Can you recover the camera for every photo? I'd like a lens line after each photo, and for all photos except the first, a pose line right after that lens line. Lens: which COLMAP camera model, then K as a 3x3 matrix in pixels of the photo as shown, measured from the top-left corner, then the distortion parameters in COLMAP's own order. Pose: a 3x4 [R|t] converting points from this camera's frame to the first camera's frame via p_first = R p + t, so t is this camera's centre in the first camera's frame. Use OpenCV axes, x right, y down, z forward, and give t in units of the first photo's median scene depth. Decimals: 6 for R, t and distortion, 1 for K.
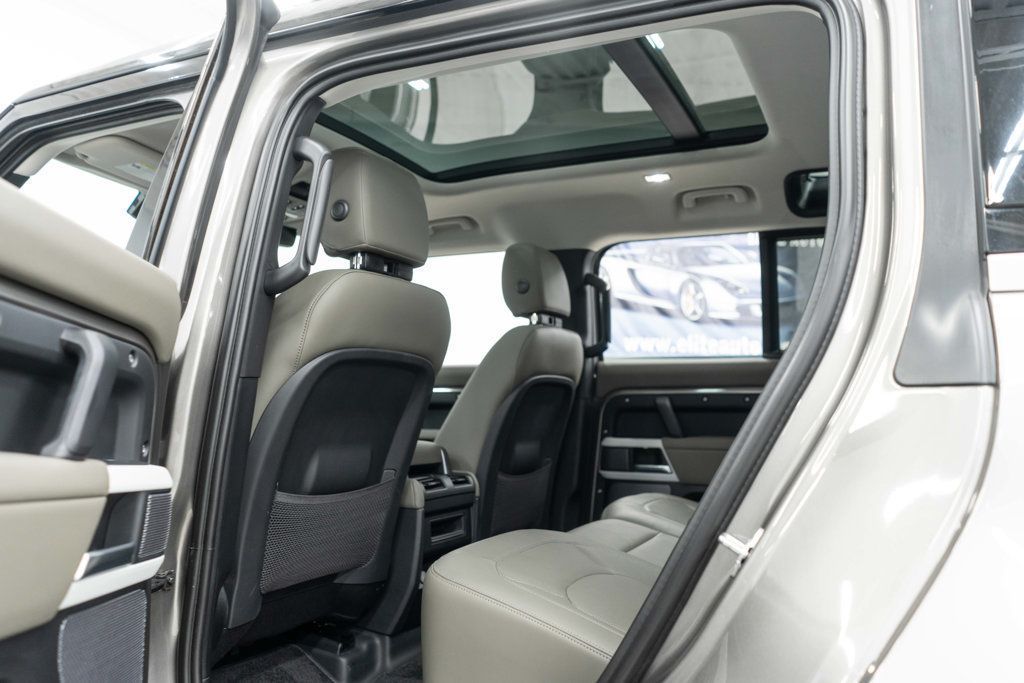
lens RADIAL K [[814.2, 0, 513.8], [0, 814.2, 334.2], [0, 0, 1]] dist [-0.003330, -0.003183]
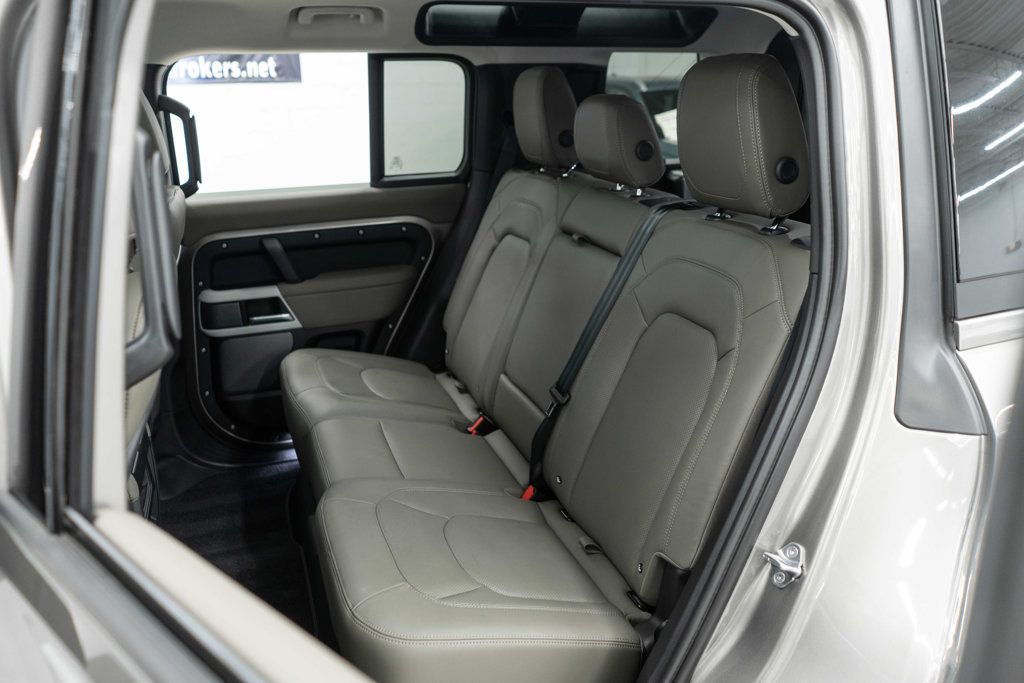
lens RADIAL K [[814.2, 0, 513.8], [0, 814.2, 334.2], [0, 0, 1]] dist [-0.003330, -0.003183]
pose [[0.688841, -0.255409, 0.678428, -0.268712], [-0.036869, 0.922321, 0.384662, -0.182472], [-0.723974, -0.289984, 0.625916, 0.225445]]
